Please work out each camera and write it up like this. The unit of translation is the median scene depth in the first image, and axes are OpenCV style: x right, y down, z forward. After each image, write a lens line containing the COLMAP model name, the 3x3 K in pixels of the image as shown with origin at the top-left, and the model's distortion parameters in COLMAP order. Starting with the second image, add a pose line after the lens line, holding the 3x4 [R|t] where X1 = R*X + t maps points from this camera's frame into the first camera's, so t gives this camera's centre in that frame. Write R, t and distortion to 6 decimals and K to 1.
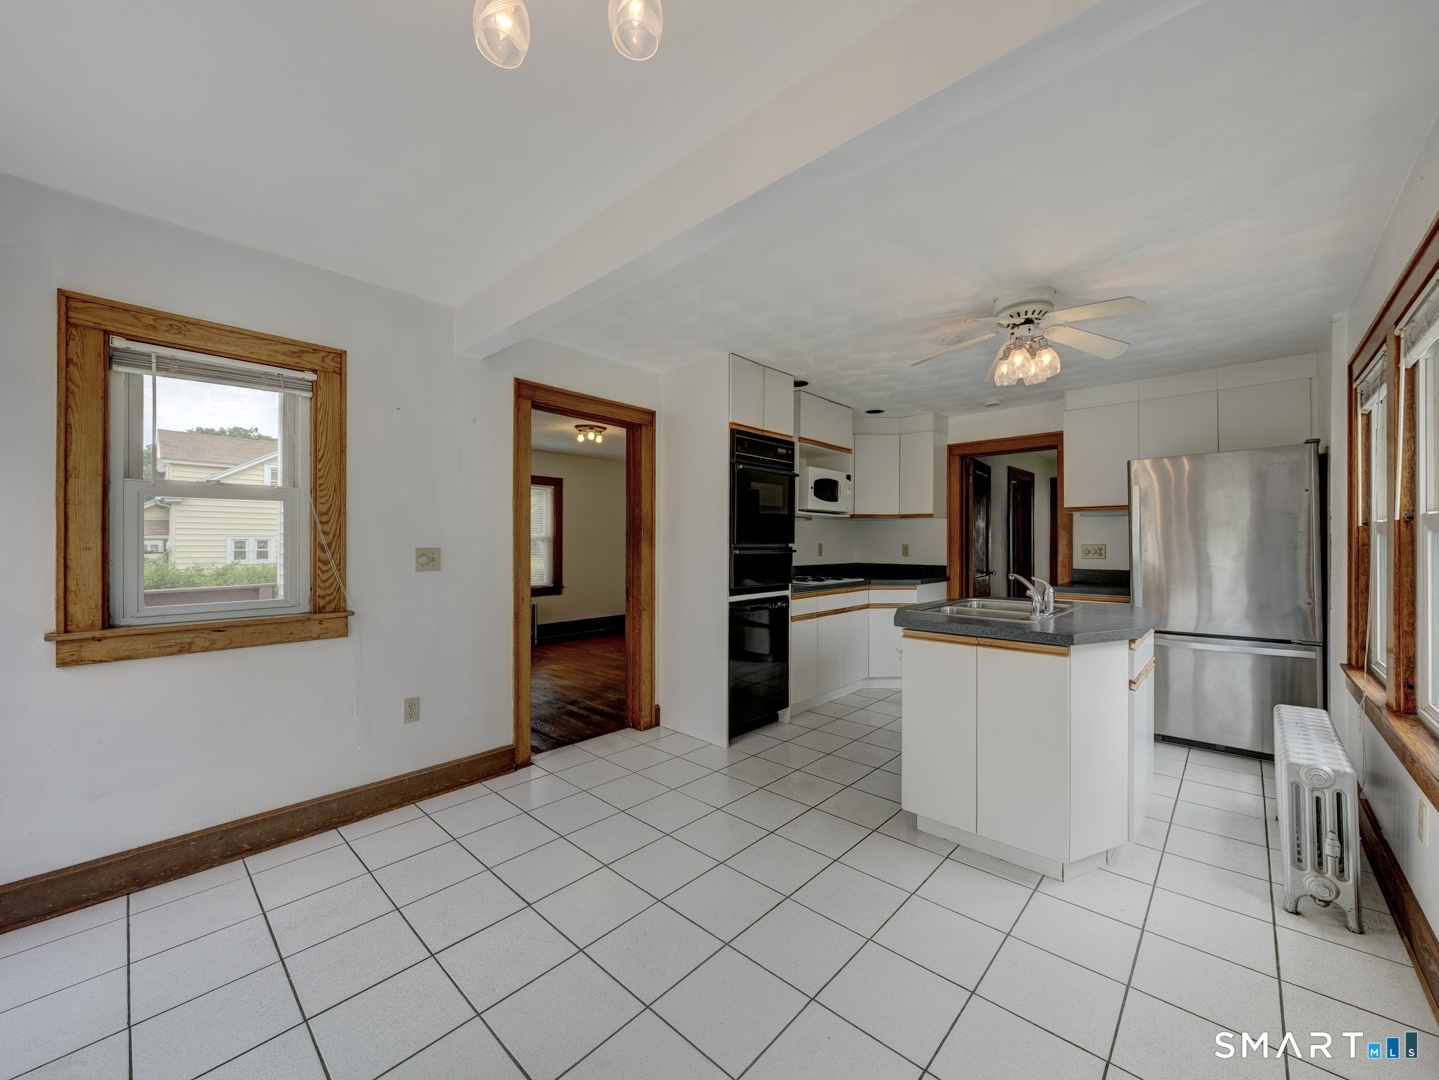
lens RADIAL K [[557.1, 0, 719.5], [0, 557.1, 540.0], [0, 0, 1]] dist [-0.000336, -0.000035]
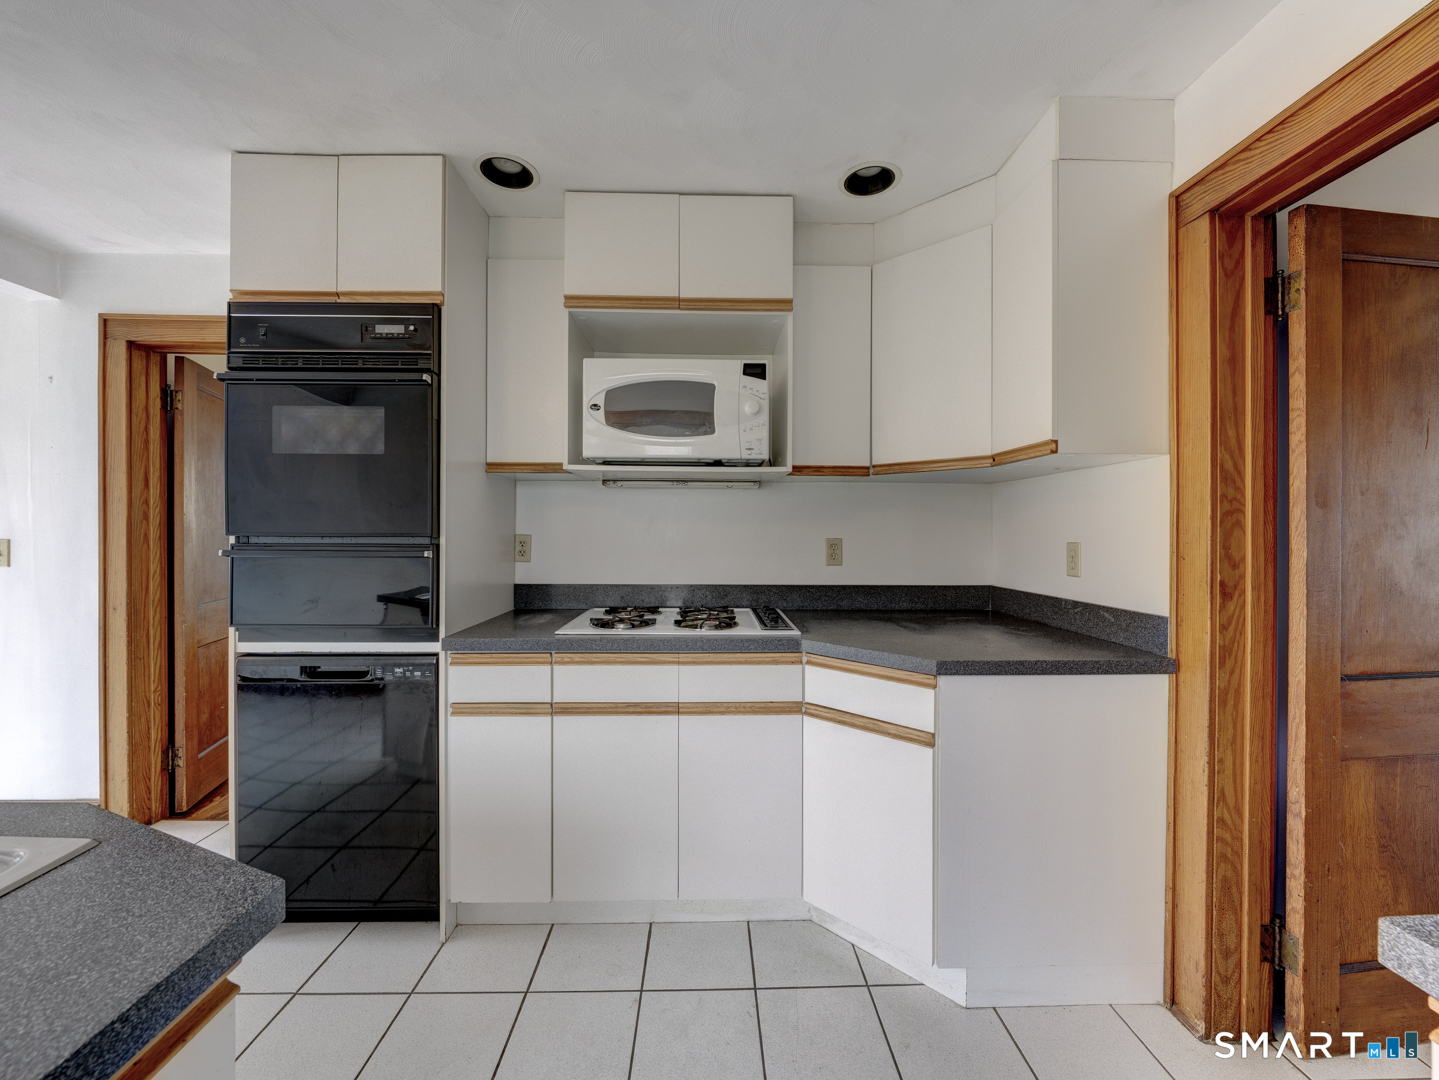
lens RADIAL K [[570.9, 0, 718.1], [0, 570.9, 532.9], [0, 0, 1]] dist [-0.006811, 0.000015]
pose [[0.703665, 0.000394, -0.710532, 0.543999], [0.000067, 1.000000, 0.000621, 0.002624], [0.710532, -0.000484, 0.703665, 0.758535]]
